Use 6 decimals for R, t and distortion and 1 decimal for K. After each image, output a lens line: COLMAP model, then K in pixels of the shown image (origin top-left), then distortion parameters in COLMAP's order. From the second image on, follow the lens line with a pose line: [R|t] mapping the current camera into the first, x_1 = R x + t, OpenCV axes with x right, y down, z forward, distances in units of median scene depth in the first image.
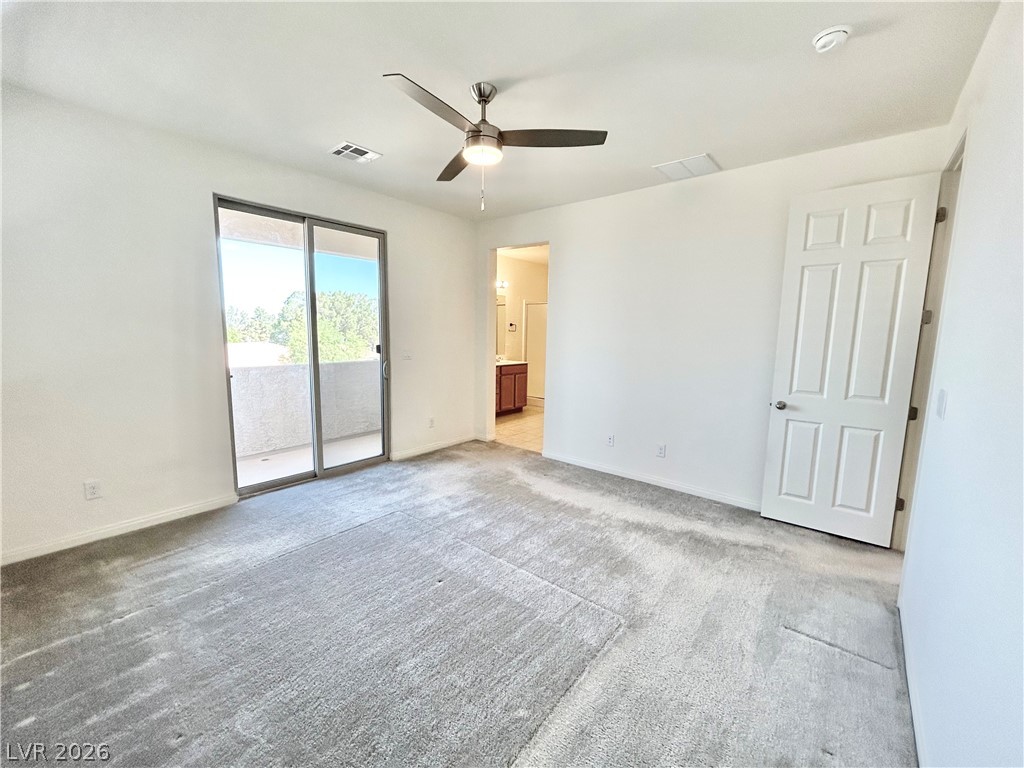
lens RADIAL K [[413.7, 0, 511.9], [0, 413.7, 383.5], [0, 0, 1]] dist [0.000149, -0.000289]
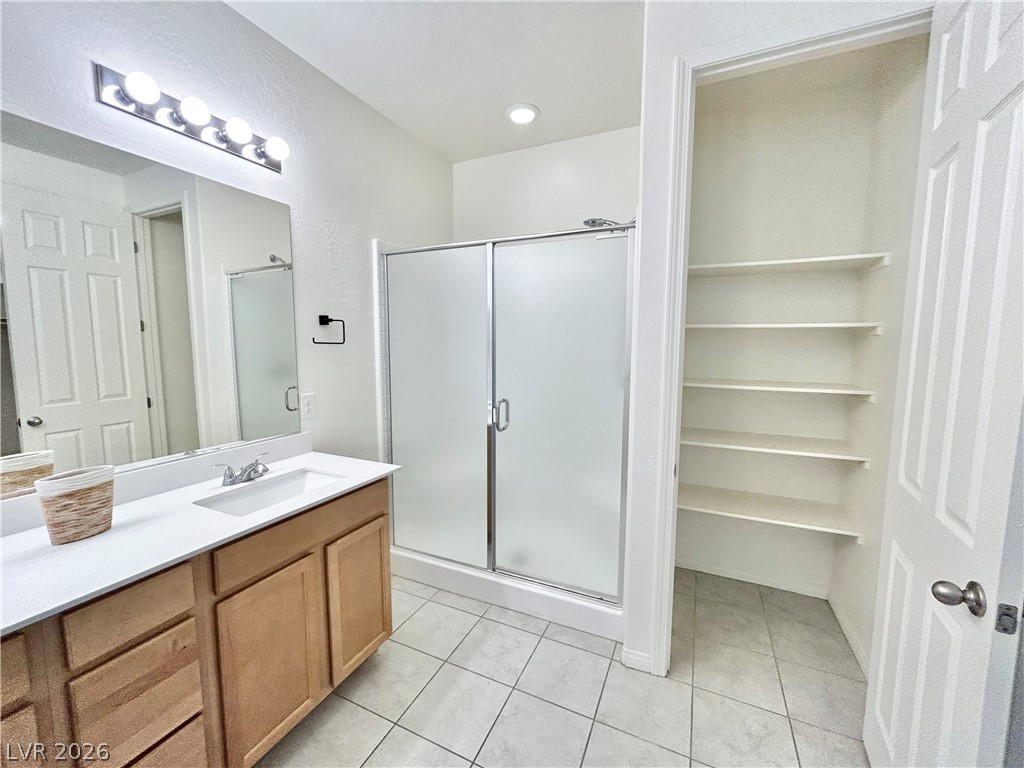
lens RADIAL K [[413.7, 0, 511.0], [0, 413.7, 384.4], [0, 0, 1]] dist [0.000149, -0.000289]
pose [[0.965797, -0.036533, 0.256712, 0.045306], [0.043970, 0.998761, -0.023287, -0.089141], [-0.255543, 0.033778, 0.966207, 0.712131]]
